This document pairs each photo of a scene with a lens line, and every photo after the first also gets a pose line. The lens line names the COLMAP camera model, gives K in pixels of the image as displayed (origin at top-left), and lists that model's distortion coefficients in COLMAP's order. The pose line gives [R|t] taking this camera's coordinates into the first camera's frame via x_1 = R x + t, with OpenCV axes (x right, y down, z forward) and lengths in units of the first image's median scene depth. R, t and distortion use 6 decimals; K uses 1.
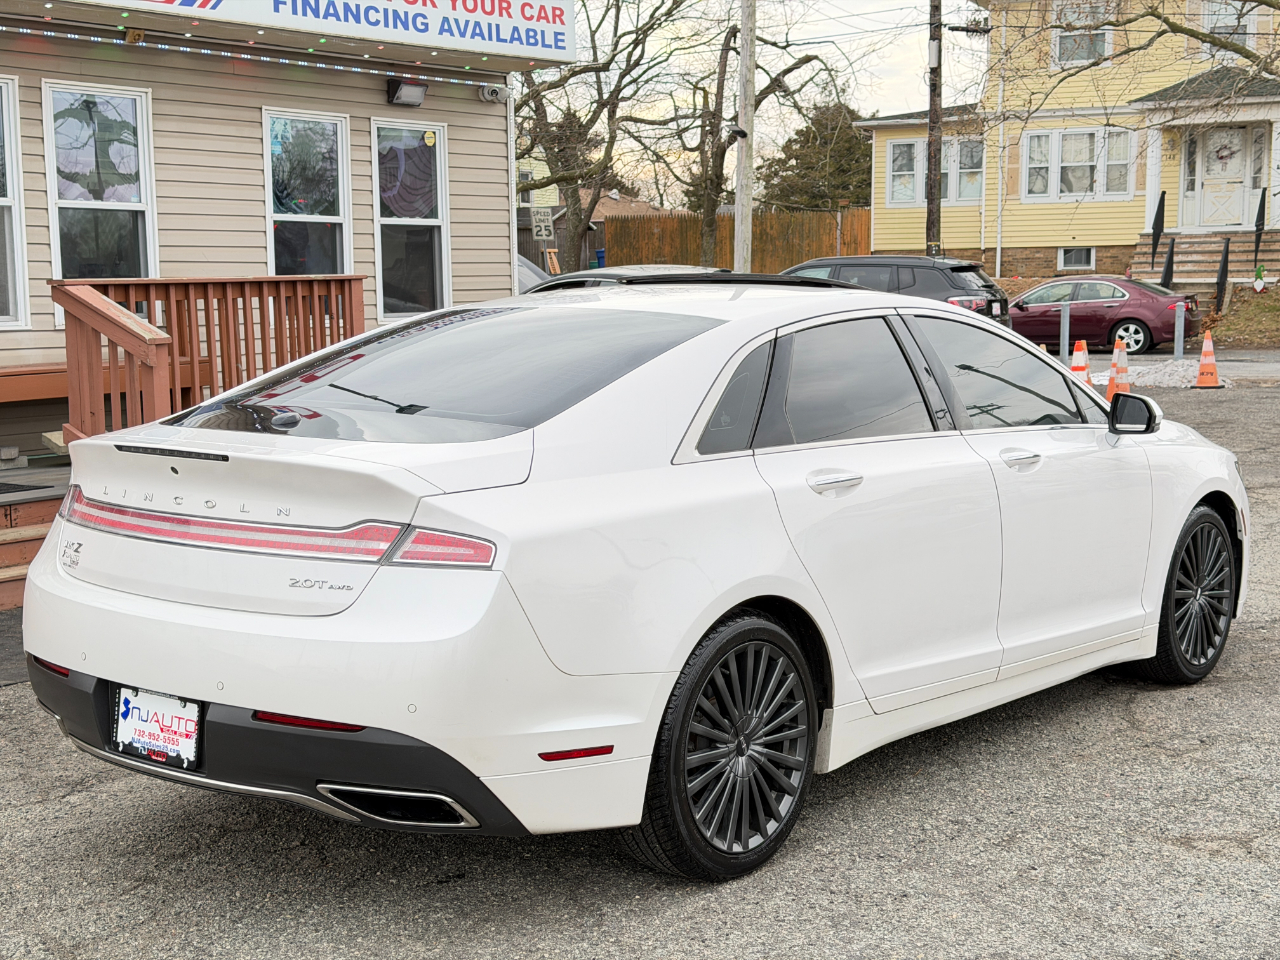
lens RADIAL K [[1756.8, 0, 645.3], [0, 1756.8, 512.0], [0, 0, 1]] dist [0.189099, -0.413650]
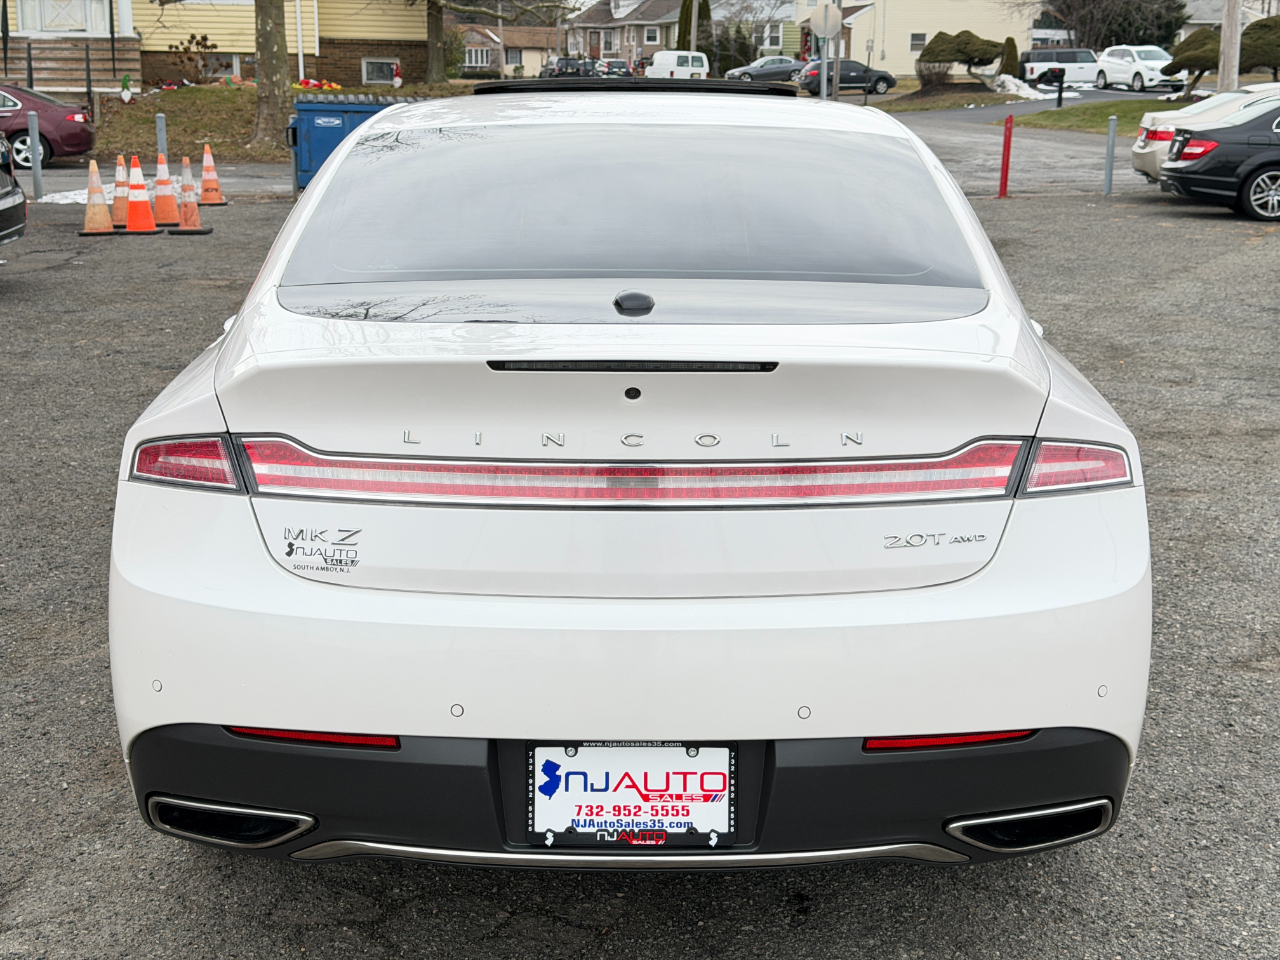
lens RADIAL K [[1756.8, 0, 645.3], [0, 1756.8, 512.0], [0, 0, 1]] dist [0.189099, -0.413650]
pose [[0.778772, -0.137319, 0.612093, -0.221873], [0.074022, 0.989046, 0.127707, -0.020842], [-0.622925, -0.054146, 0.780405, 0.174490]]
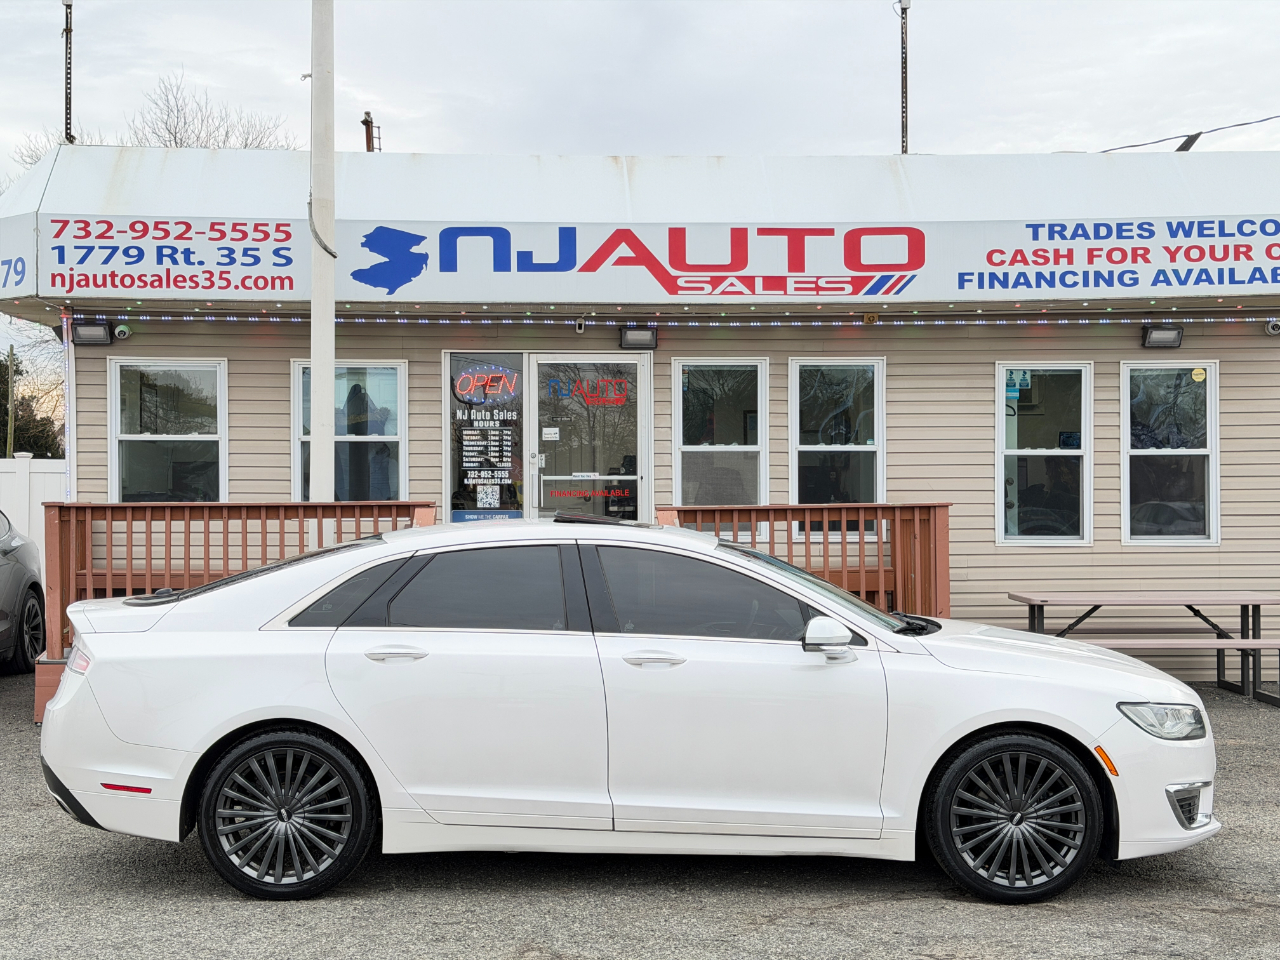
lens RADIAL K [[1756.8, 0, 645.3], [0, 1756.8, 512.0], [0, 0, 1]] dist [0.189099, -0.413650]
pose [[0.649209, 0.014769, -0.760467, 0.527755], [-0.104527, 0.992058, -0.069967, -0.020347], [0.753394, 0.124913, 0.645596, 0.071987]]
